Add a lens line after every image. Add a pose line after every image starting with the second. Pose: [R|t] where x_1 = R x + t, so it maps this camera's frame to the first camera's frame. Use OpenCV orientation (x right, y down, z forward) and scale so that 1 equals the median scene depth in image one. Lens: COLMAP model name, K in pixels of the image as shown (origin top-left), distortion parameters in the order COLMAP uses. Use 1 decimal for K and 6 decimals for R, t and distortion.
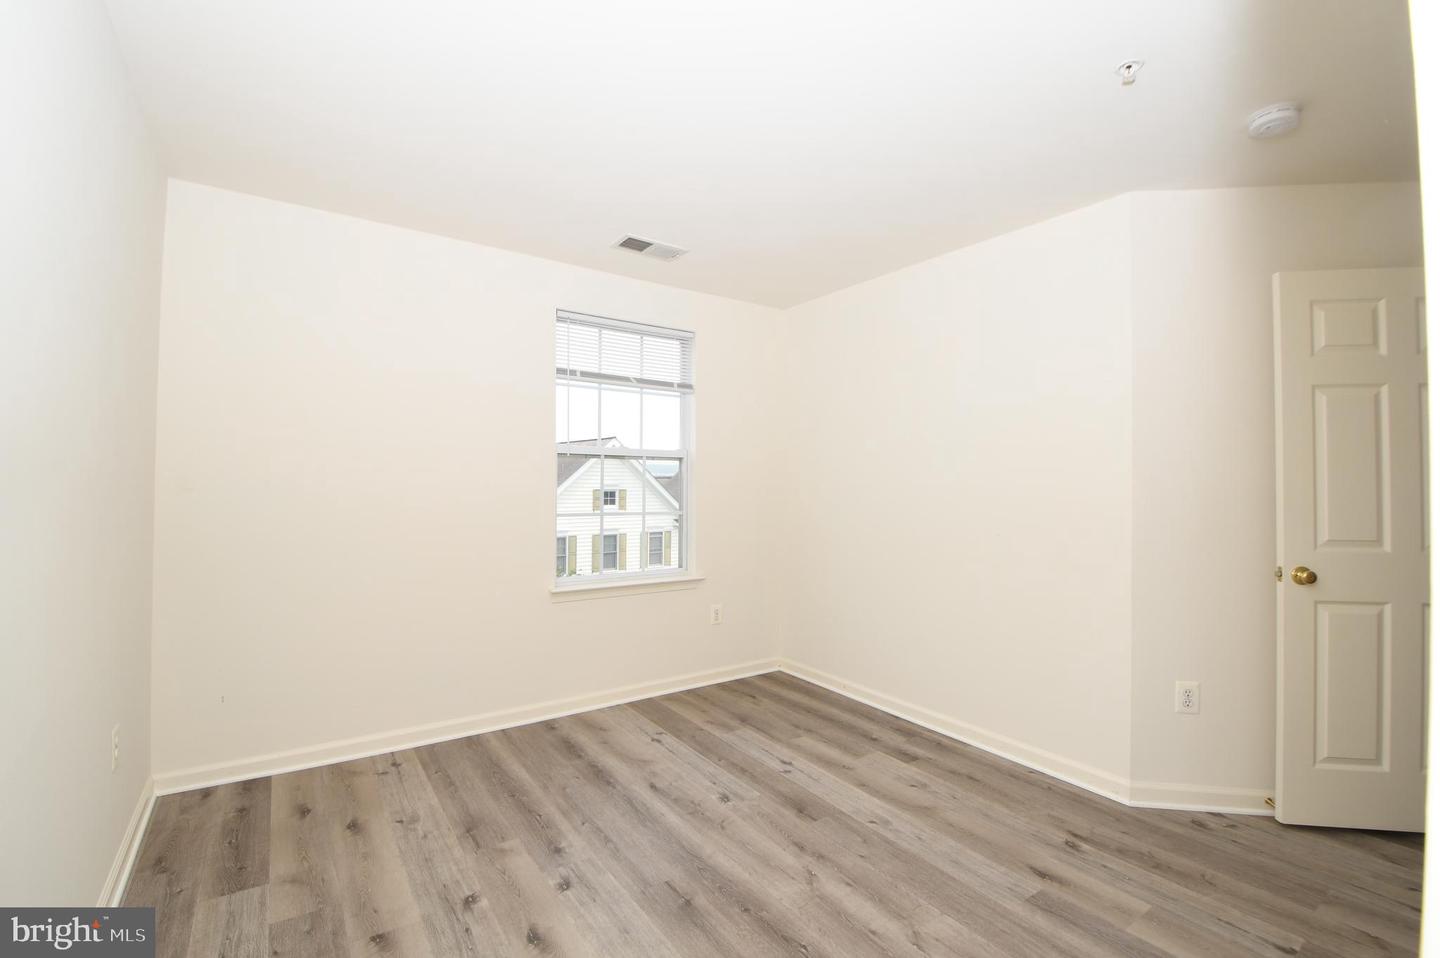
lens RADIAL K [[631.1, 0, 710.5], [0, 631.1, 477.3], [0, 0, 1]] dist [-0.001480, -0.011021]
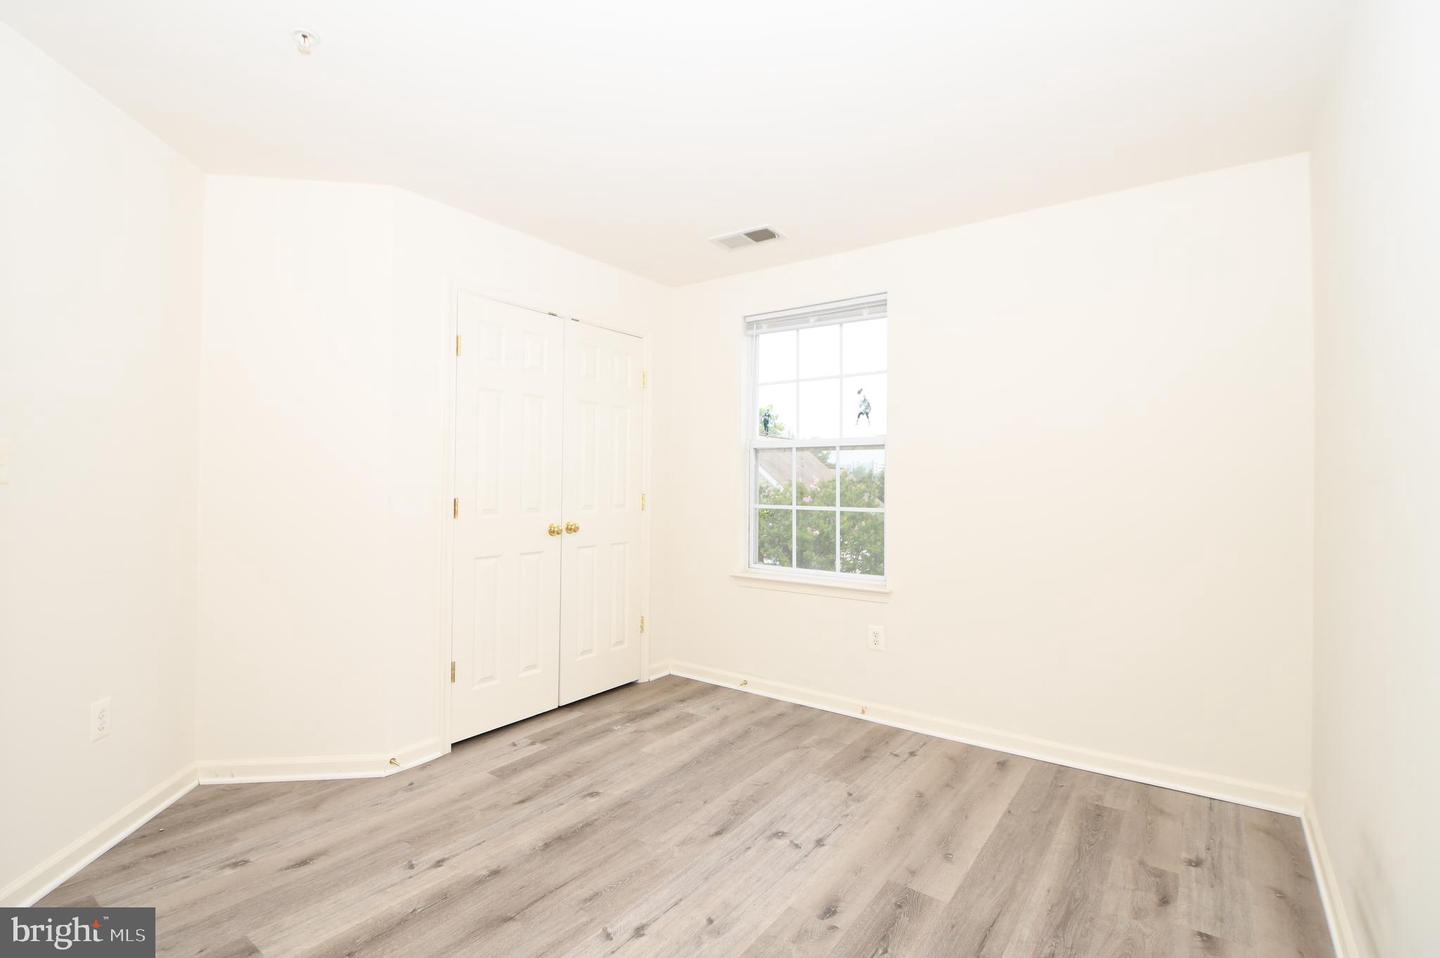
lens RADIAL K [[673.7, 0, 711.6], [0, 673.7, 468.8], [0, 0, 1]] dist [0.003529, -0.012281]
pose [[0.336745, -0.016993, -0.941443, 0.956571], [0.007856, 0.999853, -0.015238, 0.015559], [0.941563, -0.002265, 0.336829, 0.641016]]
